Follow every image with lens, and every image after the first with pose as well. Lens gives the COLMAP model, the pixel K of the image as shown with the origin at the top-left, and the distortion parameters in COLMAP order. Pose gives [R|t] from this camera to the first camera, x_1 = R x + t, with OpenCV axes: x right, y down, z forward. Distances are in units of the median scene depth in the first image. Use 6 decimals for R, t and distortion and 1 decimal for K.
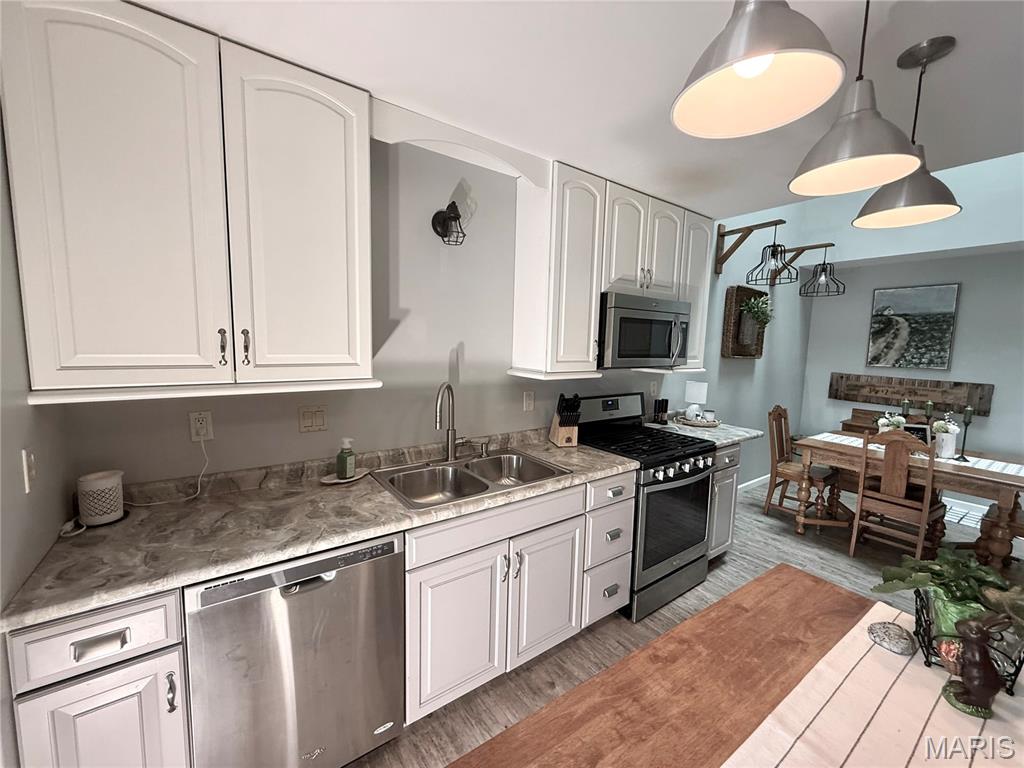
lens RADIAL K [[410.4, 0, 510.5], [0, 410.4, 383.1], [0, 0, 1]] dist [0.003667, -0.000435]
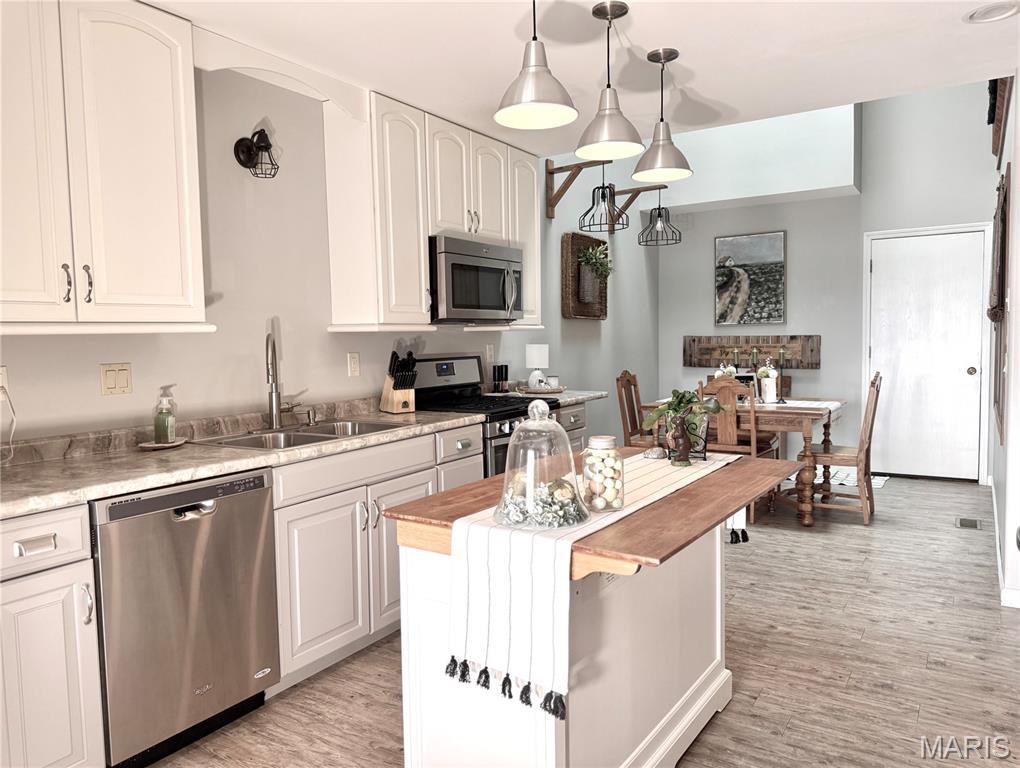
lens RADIAL K [[729.4, 0, 510.1], [0, 729.4, 380.0], [0, 0, 1]] dist [0.080736, -0.050949]
pose [[0.928312, -0.066730, 0.365766, -0.182363], [0.081395, 0.996373, -0.024803, 0.121909], [-0.362784, 0.052796, 0.930376, -0.446145]]
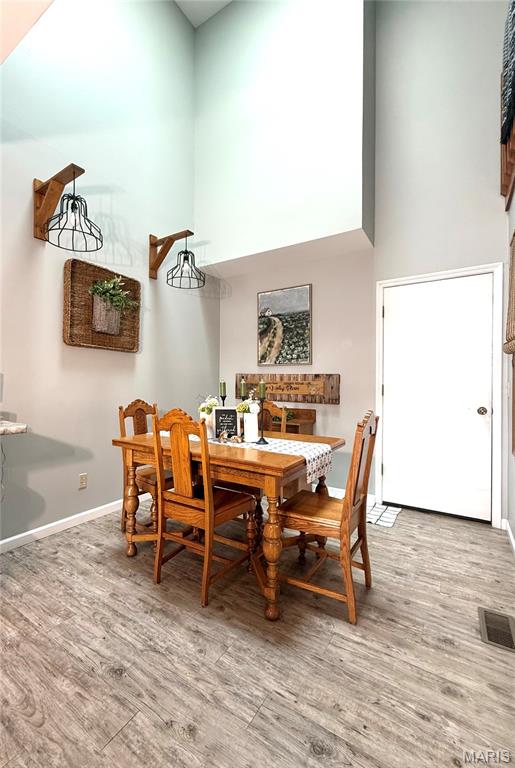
lens RADIAL K [[339.2, 0, 219.6], [0, 339.2, 379.9], [0, 0, 1]] dist [0.018253, 0.001538]
pose [[0.950311, -0.015200, 0.310932, 0.793318], [0.048454, 0.993856, -0.099507, 0.122757], [-0.307510, 0.109628, 0.945209, 0.341755]]
